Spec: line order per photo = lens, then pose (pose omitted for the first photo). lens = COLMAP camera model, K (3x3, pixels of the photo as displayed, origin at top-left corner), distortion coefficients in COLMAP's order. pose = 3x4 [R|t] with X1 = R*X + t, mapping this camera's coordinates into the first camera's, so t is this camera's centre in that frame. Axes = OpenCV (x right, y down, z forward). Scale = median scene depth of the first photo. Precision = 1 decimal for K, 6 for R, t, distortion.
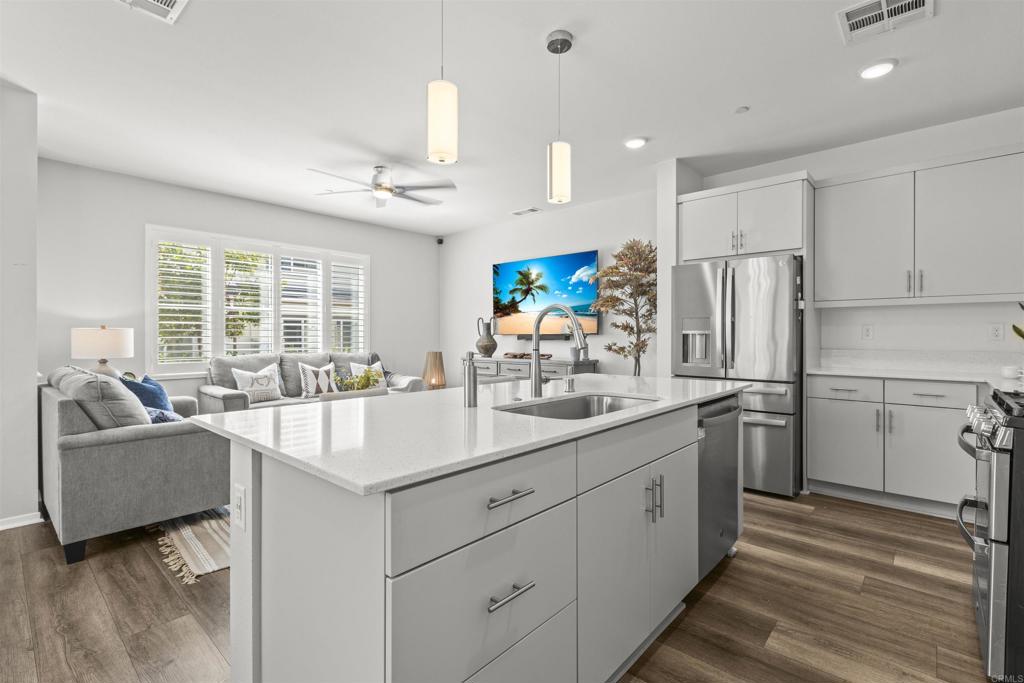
lens RADIAL K [[465.1, 0, 518.0], [0, 465.1, 335.4], [0, 0, 1]] dist [0.000233, -0.000218]
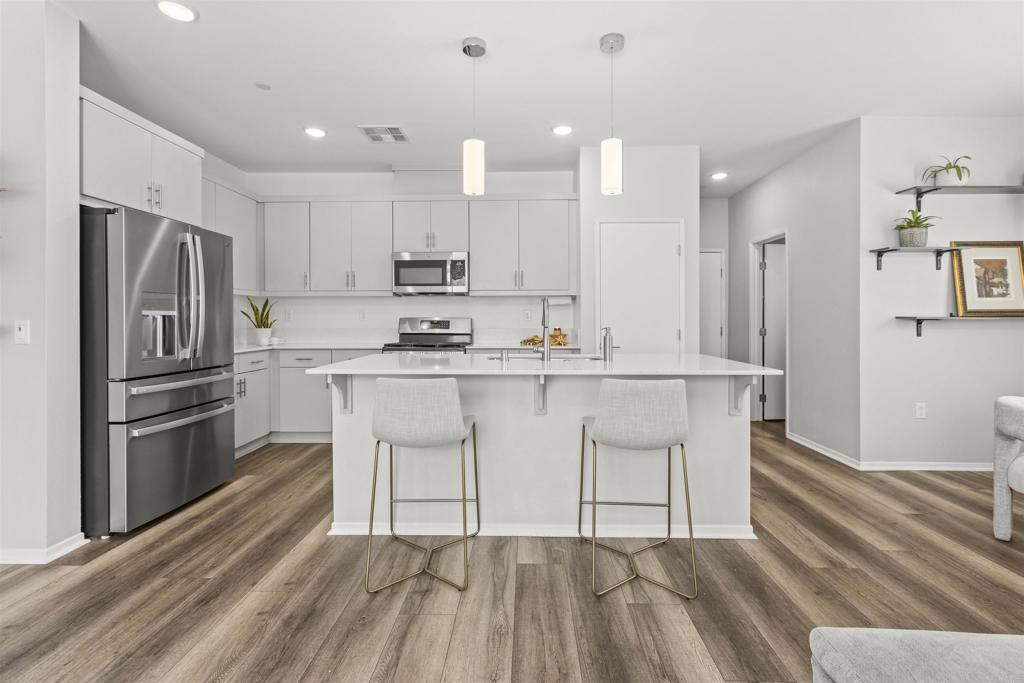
lens RADIAL K [[469.9, 0, 516.2], [0, 469.9, 319.5], [0, 0, 1]] dist [0.000172, -0.000979]
pose [[-0.646896, -0.001439, 0.762577, -0.411193], [0.000999, 0.999996, 0.002734, 0.000653], [-0.762578, 0.002530, -0.646892, 0.827858]]
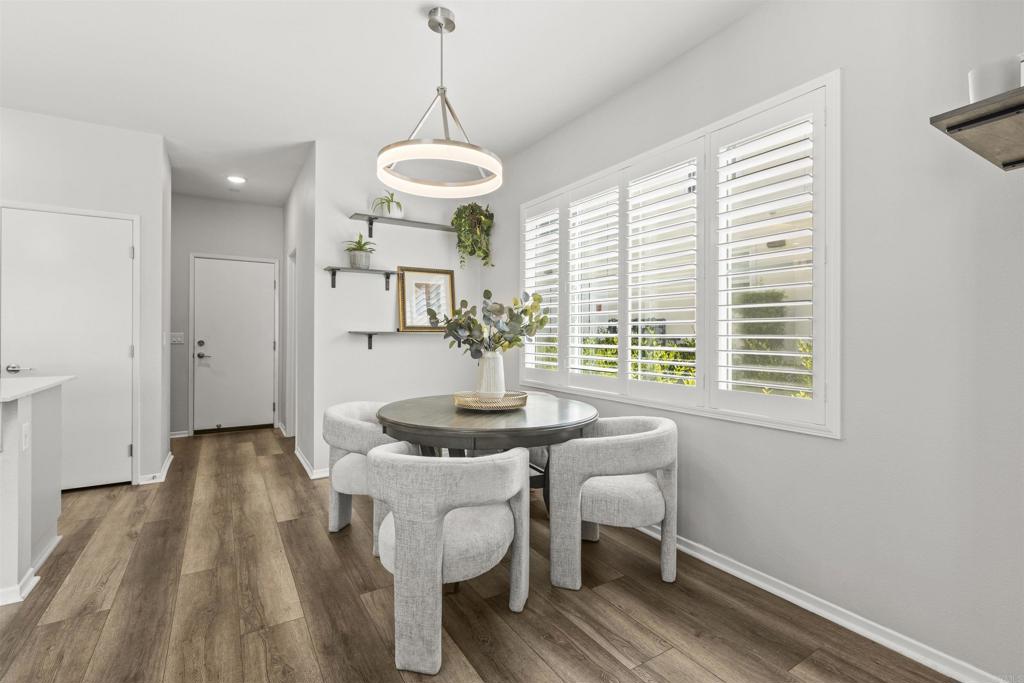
lens RADIAL K [[465.1, 0, 518.0], [0, 465.1, 335.4], [0, 0, 1]] dist [0.000233, -0.000218]
pose [[-0.961918, -0.002085, 0.273329, -0.737497], [-0.000877, 0.999989, 0.004542, 0.001757], [-0.273336, 0.004130, -0.961910, 0.570559]]
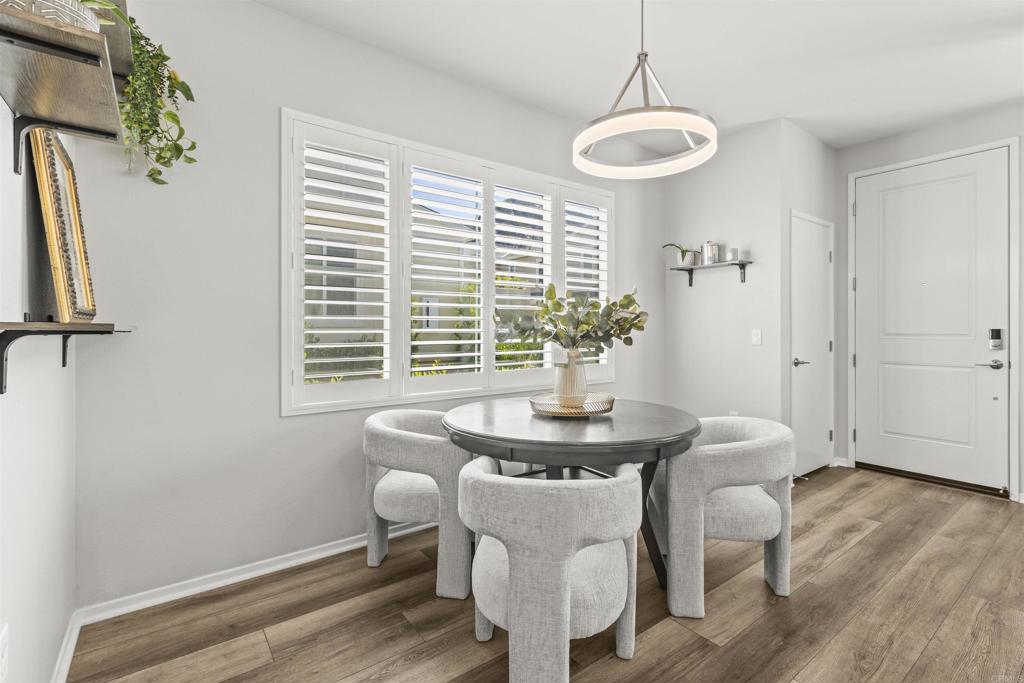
lens RADIAL K [[465.1, 0, 518.0], [0, 465.1, 335.4], [0, 0, 1]] dist [0.000233, -0.000218]
pose [[-0.194680, 0.013351, -0.980776, -0.093892], [-0.000126, 0.999907, 0.013636, 0.001668], [0.980867, 0.002778, -0.194660, 0.106788]]
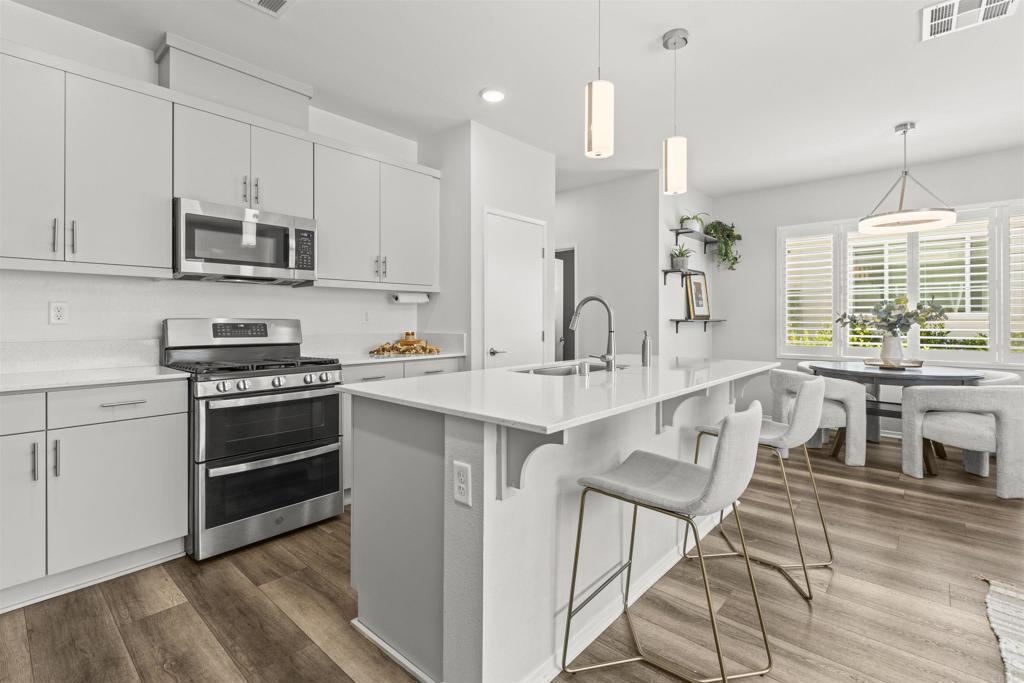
lens RADIAL K [[469.9, 0, 516.2], [0, 469.9, 319.5], [0, 0, 1]] dist [0.000172, -0.000979]
pose [[-0.999997, -0.001218, -0.002208, 0.119491], [-0.001216, 0.999999, -0.001234, 0.000689], [0.002210, -0.001231, -0.999997, 0.918207]]
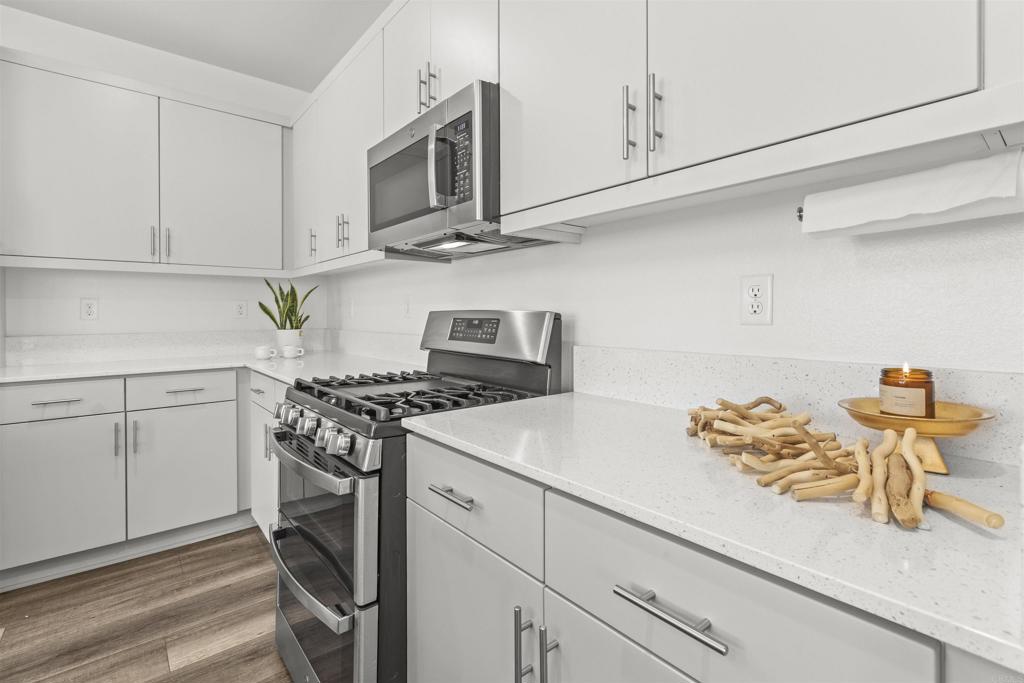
lens RADIAL K [[474.5, 0, 516.4], [0, 474.5, 316.5], [0, 0, 1]] dist [0.003961, 0.000797]
pose [[0.143549, -0.008364, 0.989608, 0.116758], [0.004699, 0.999959, 0.007770, 0.001360], [-0.989632, 0.003535, 0.143582, 0.218863]]
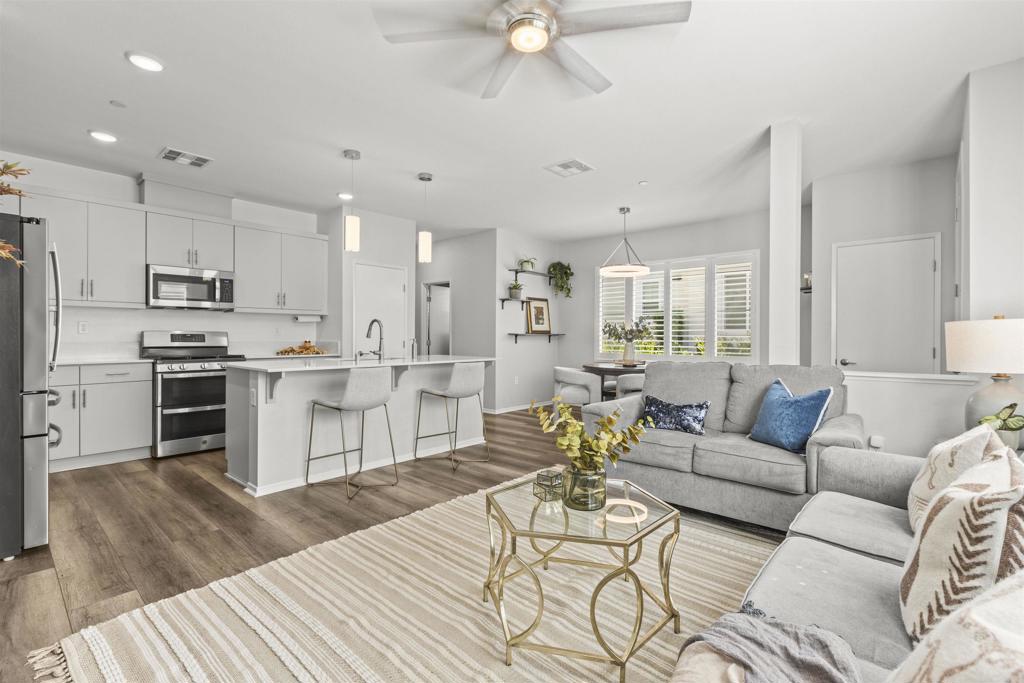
lens RADIAL K [[465.1, 0, 518.0], [0, 465.1, 335.4], [0, 0, 1]] dist [0.000233, -0.000218]
pose [[-0.999964, -0.005399, -0.006545, -0.249248], [-0.005406, 0.999985, 0.000979, 0.003486], [0.006539, 0.001015, -0.999978, 1.343681]]
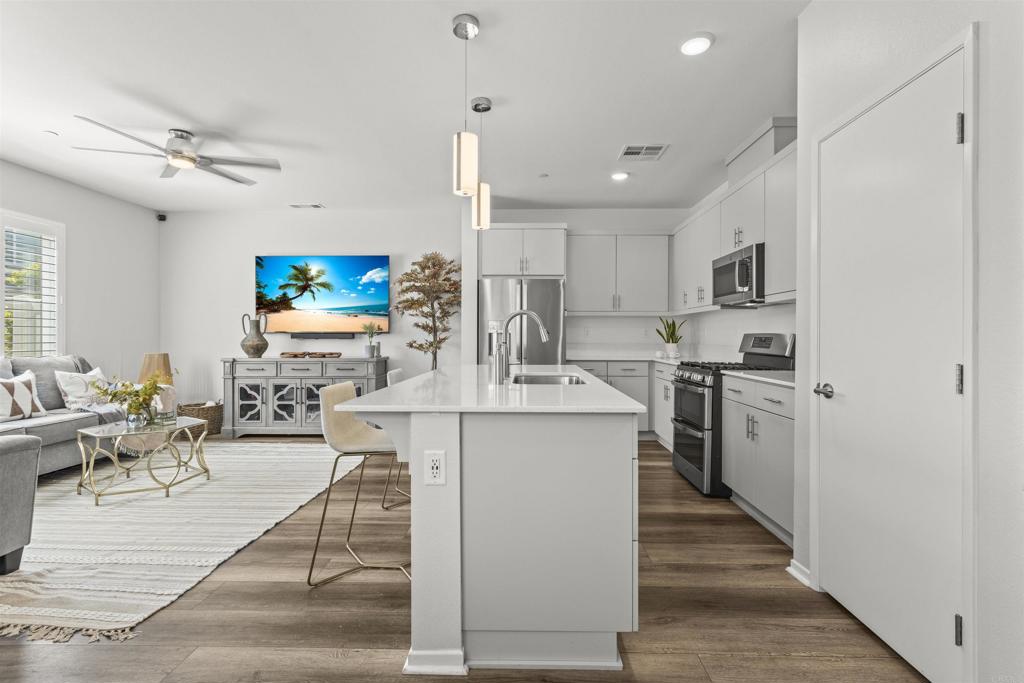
lens RADIAL K [[471.9, 0, 514.2], [0, 471.9, 332.9], [0, 0, 1]] dist [-0.001961, -0.000273]
pose [[0.764198, 0.005396, 0.644959, -0.343814], [-0.001974, 0.999980, -0.006028, 0.004086], [-0.644978, 0.003333, 0.764193, -0.028549]]
